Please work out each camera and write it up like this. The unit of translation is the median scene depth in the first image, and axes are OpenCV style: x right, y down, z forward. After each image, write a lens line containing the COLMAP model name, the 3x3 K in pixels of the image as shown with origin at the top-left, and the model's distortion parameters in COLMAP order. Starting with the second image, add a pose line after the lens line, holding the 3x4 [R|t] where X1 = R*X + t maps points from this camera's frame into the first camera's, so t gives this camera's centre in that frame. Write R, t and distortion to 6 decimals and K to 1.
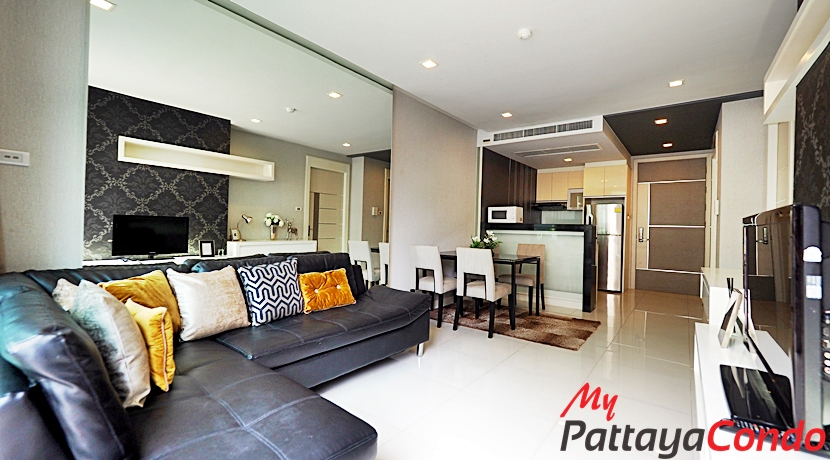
lens RADIAL K [[349.4, 0, 411.7], [0, 349.4, 224.5], [0, 0, 1]] dist [0.004157, 0.000899]
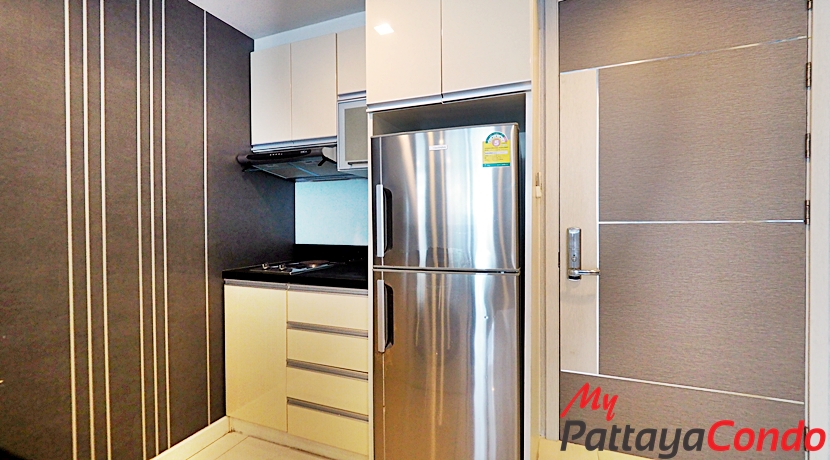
lens RADIAL K [[349.4, 0, 417.9], [0, 349.4, 228.4], [0, 0, 1]] dist [0.004157, 0.000899]
pose [[0.957509, -0.035034, 0.286266, 0.483117], [0.030184, 0.999317, 0.021337, -0.002477], [-0.286818, -0.011790, 0.957912, 0.814680]]
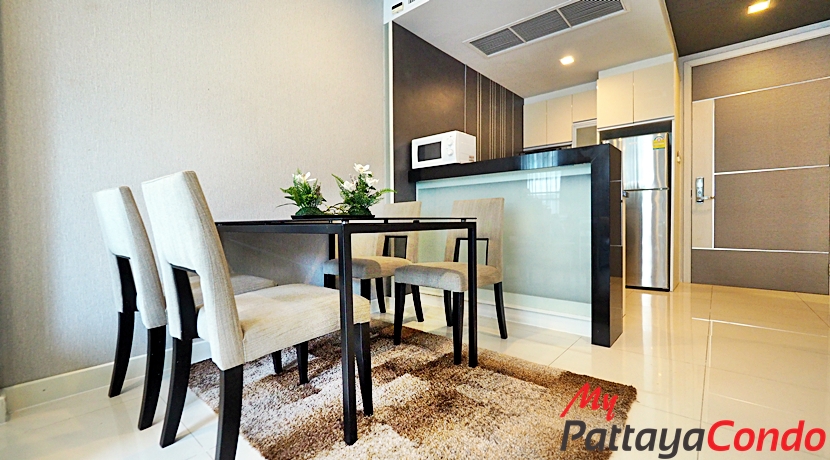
lens RADIAL K [[349.4, 0, 415.6], [0, 349.4, 229.3], [0, 0, 1]] dist [0.004157, 0.000899]
pose [[0.998283, -0.036424, -0.045879, 0.222544], [0.037330, 0.999121, 0.019055, 0.069220], [0.045144, -0.020735, 0.998765, 0.422643]]
